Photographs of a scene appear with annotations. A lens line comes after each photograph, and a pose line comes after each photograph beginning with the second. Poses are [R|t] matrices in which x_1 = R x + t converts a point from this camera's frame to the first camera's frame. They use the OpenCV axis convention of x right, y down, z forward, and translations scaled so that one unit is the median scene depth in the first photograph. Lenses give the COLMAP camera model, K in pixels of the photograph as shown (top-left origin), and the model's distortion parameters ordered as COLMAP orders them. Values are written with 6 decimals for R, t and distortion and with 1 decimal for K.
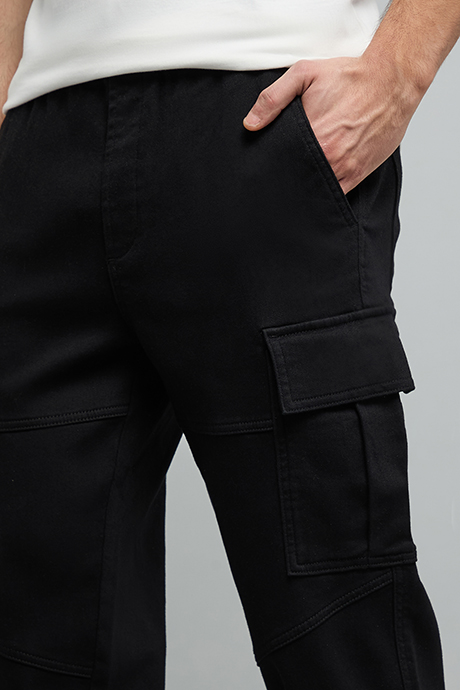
lens RADIAL K [[1870.7, 0, 229.8], [0, 1870.7, 344.9], [0, 0, 1]] dist [0.149194, 0.000000]
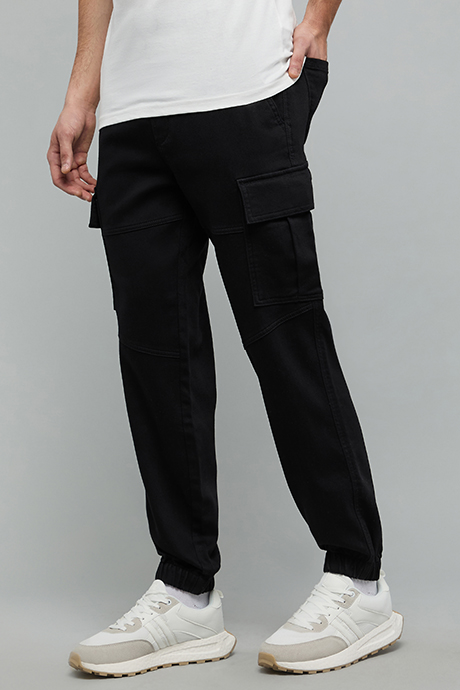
lens RADIAL K [[1310.1, 0, 230.3], [0, 1310.1, 345.3], [0, 0, 1]] dist [-0.096893, 0.000000]
pose [[0.993868, 0.001218, -0.110563, 0.157411], [0.016931, 0.986471, 0.163058, -0.058678], [0.109266, -0.163930, 0.980402, -0.340152]]
